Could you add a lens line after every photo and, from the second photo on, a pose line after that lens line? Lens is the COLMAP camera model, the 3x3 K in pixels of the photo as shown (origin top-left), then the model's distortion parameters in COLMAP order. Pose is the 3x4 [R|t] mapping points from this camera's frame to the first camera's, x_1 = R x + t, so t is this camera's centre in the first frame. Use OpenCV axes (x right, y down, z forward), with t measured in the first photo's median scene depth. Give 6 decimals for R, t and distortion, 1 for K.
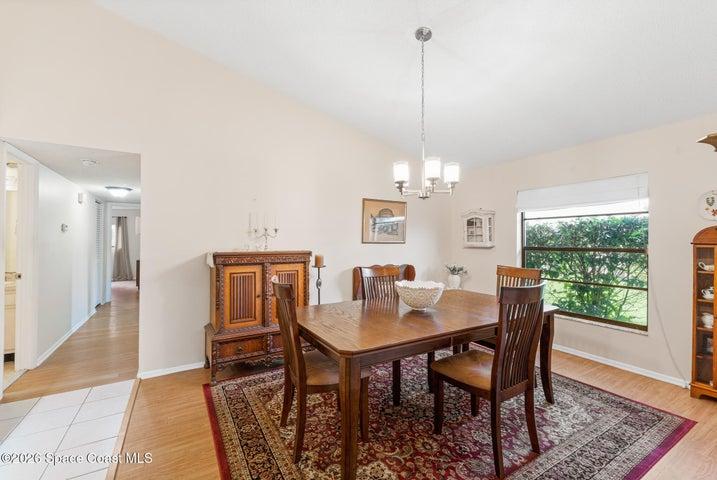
lens RADIAL K [[305.9, 0, 355.3], [0, 305.9, 238.9], [0, 0, 1]] dist [0.002385, 0.000505]
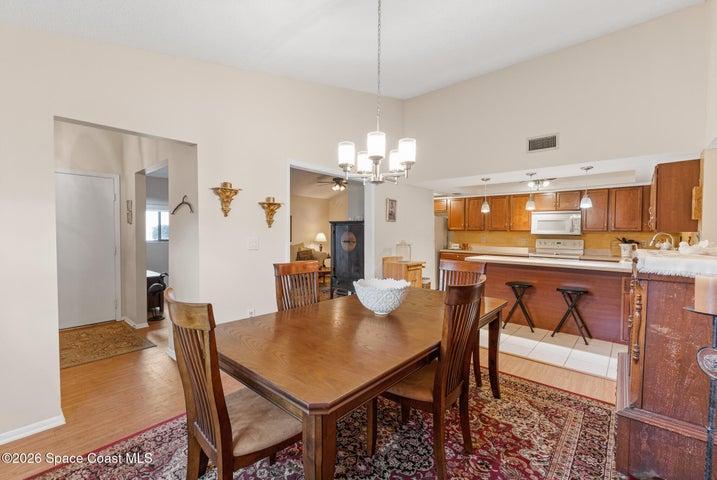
lens RADIAL K [[305.9, 0, 355.3], [0, 305.9, 238.9], [0, 0, 1]] dist [0.002385, 0.000505]
pose [[-0.953512, -0.001595, -0.301349, 0.356847], [-0.006645, 0.999854, 0.015733, 0.007278], [0.301280, 0.017004, -0.953384, 1.212364]]
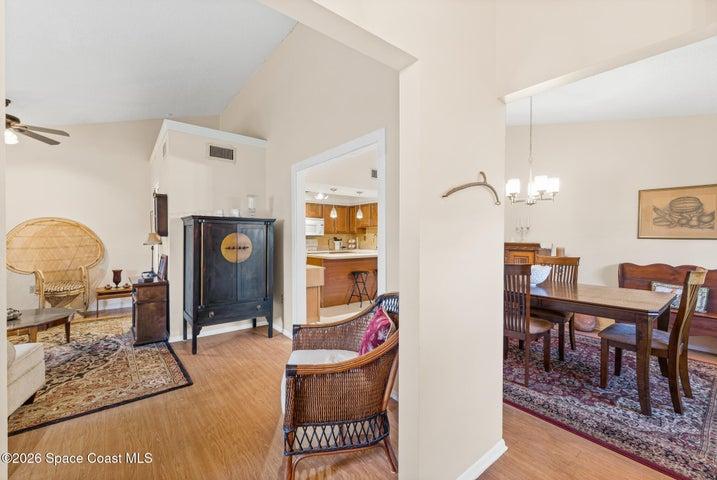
lens RADIAL K [[305.9, 0, 355.3], [0, 305.9, 238.9], [0, 0, 1]] dist [0.002385, 0.000505]
pose [[0.132716, 0.010352, -0.991100, 0.998129], [0.001819, 0.999941, 0.010688, 0.004188], [0.991152, -0.003221, 0.132690, 0.022805]]
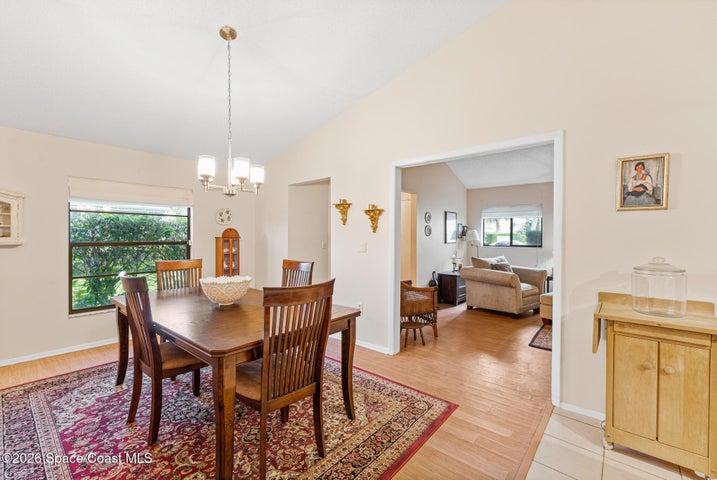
lens RADIAL K [[305.9, 0, 355.3], [0, 305.9, 238.9], [0, 0, 1]] dist [0.002385, 0.000505]
pose [[-0.324471, -0.012075, 0.945819, -0.600713], [-0.008658, 0.999915, 0.009795, 0.000646], [-0.945856, -0.005010, -0.324548, 0.629362]]
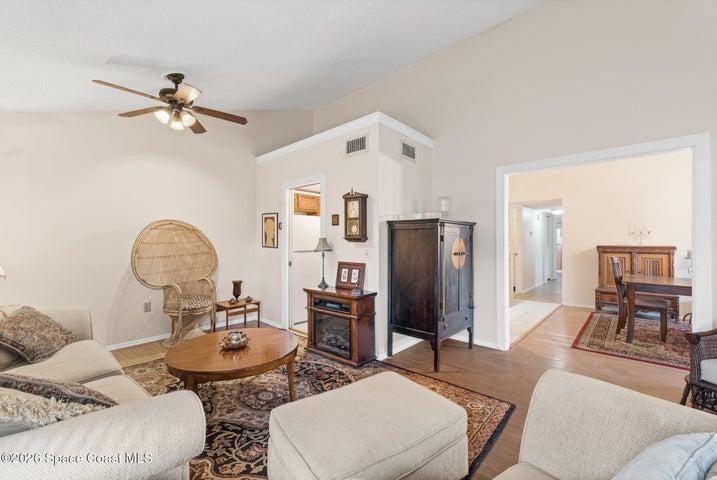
lens RADIAL K [[305.9, 0, 355.3], [0, 305.9, 238.9], [0, 0, 1]] dist [0.002385, 0.000505]
pose [[0.291333, -0.005851, -0.956604, 0.749837], [0.006713, 0.999969, -0.004072, 0.000553], [0.956598, -0.005235, 0.291363, -0.814014]]
